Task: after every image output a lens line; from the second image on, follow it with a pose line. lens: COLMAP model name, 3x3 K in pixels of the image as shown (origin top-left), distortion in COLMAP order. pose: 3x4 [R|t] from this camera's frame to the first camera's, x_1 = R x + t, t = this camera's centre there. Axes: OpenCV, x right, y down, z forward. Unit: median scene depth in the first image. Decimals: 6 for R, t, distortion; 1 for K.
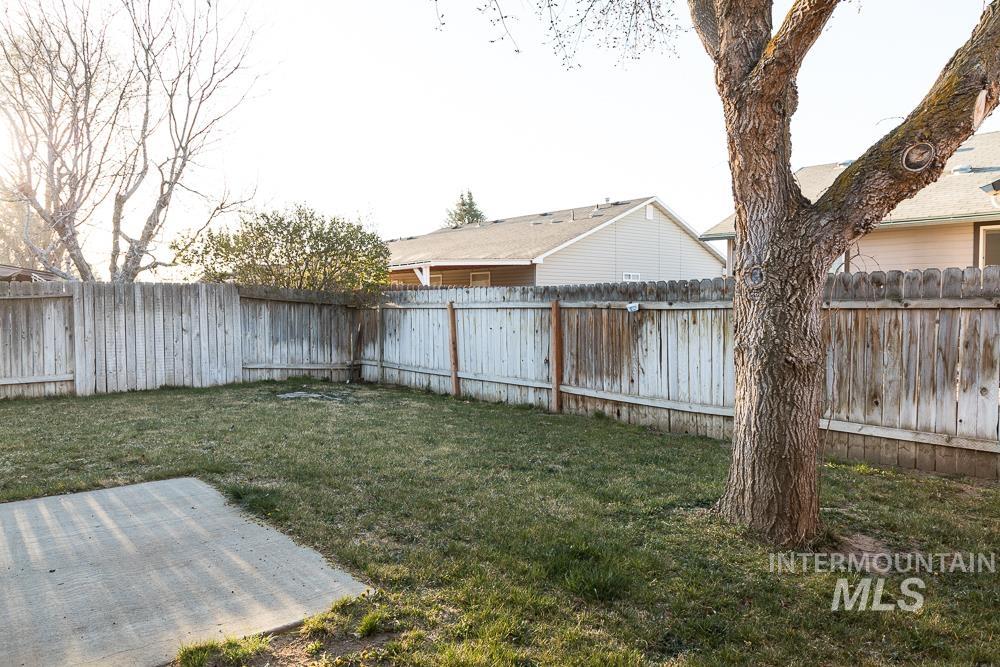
lens RADIAL K [[671.9, 0, 498.9], [0, 671.9, 330.7], [0, 0, 1]] dist [-0.001576, 0.002041]
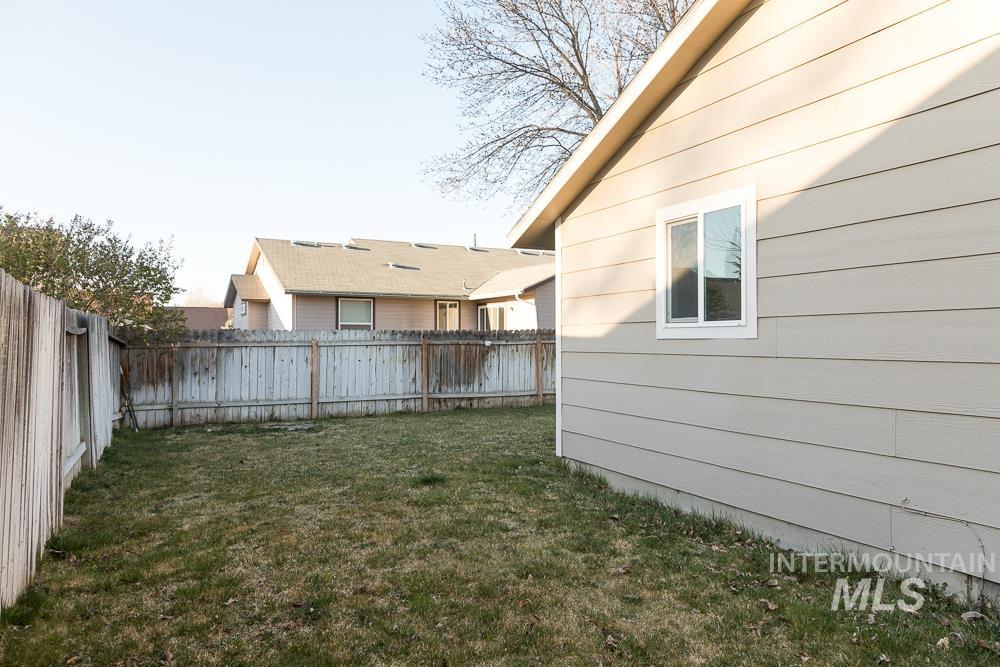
lens RADIAL K [[671.9, 0, 498.9], [0, 671.9, 330.7], [0, 0, 1]] dist [-0.001576, 0.002041]
pose [[0.252040, 0.014446, 0.967609, -1.394658], [0.040726, 0.998844, -0.025520, -0.019526], [-0.966859, 0.045839, 0.251160, 0.449288]]
